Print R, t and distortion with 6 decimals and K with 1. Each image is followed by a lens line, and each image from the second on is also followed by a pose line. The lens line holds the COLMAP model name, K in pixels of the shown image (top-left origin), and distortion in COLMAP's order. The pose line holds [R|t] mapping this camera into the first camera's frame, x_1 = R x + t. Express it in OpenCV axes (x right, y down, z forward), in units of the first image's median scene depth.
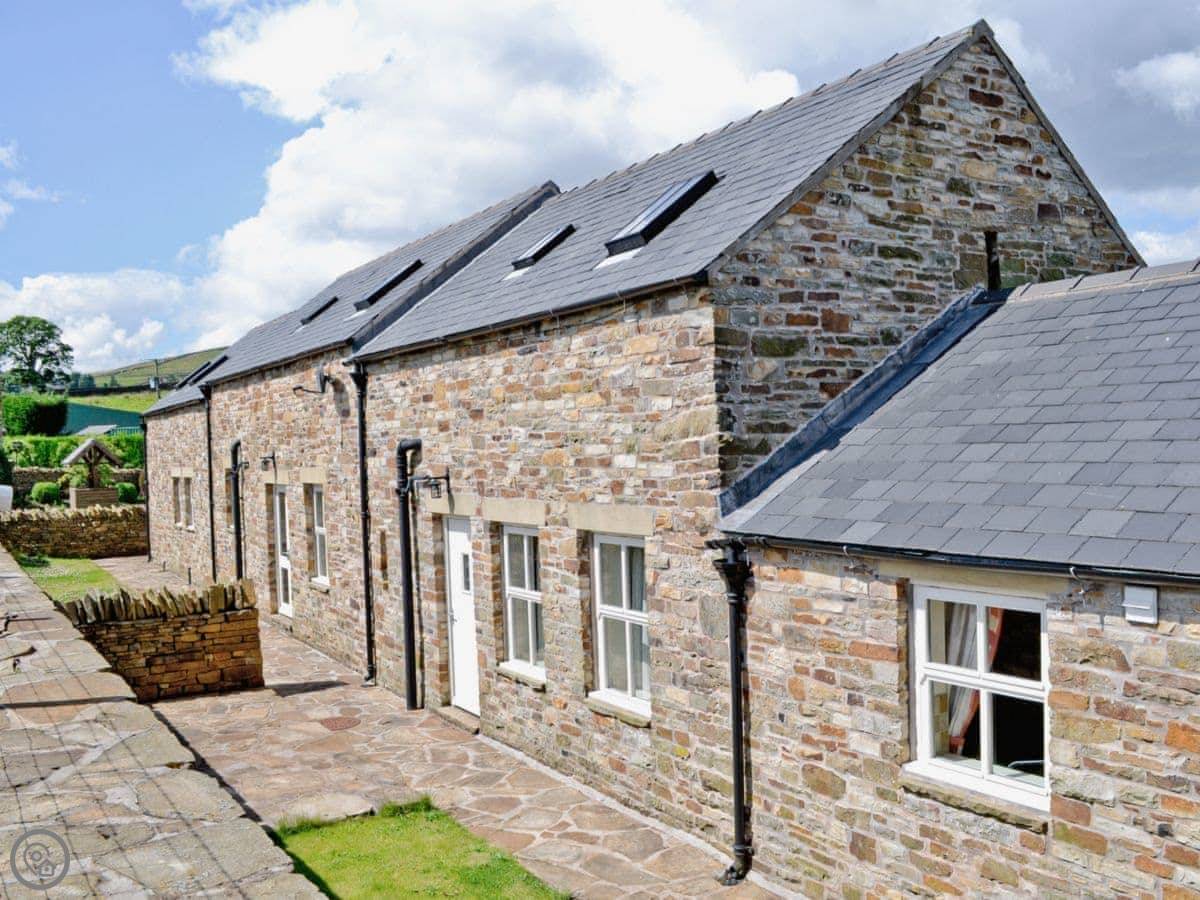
lens RADIAL K [[1117.9, 0, 602.0], [0, 1117.9, 446.9], [0, 0, 1]] dist [-0.092698, 0.000000]
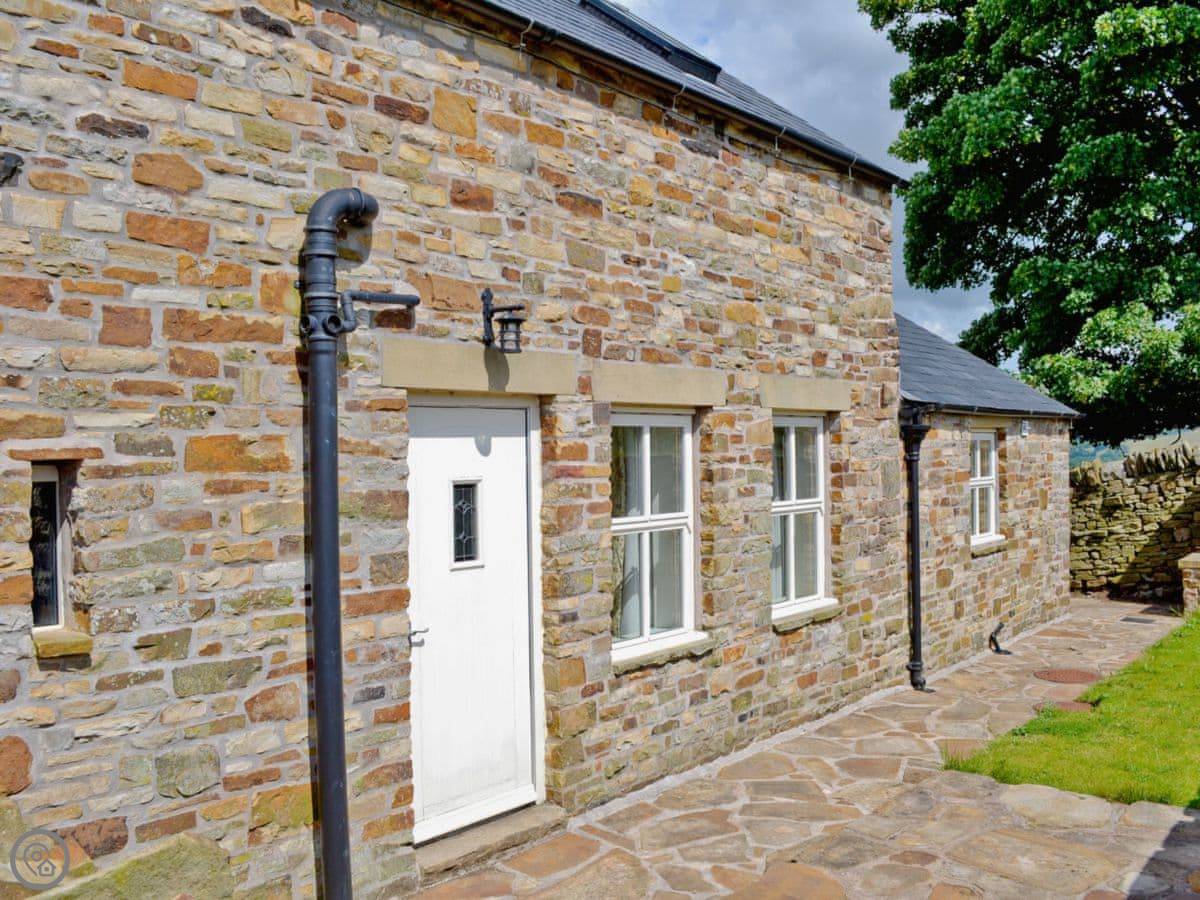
lens RADIAL K [[1117.9, 0, 602.0], [0, 1117.9, 457.0], [0, 0, 1]] dist [-0.092698, 0.000000]
pose [[-0.341407, 0.036356, 0.939212, -0.743454], [0.033275, 0.999093, -0.026579, 0.129052], [-0.939326, 0.022178, -0.342307, 1.426672]]
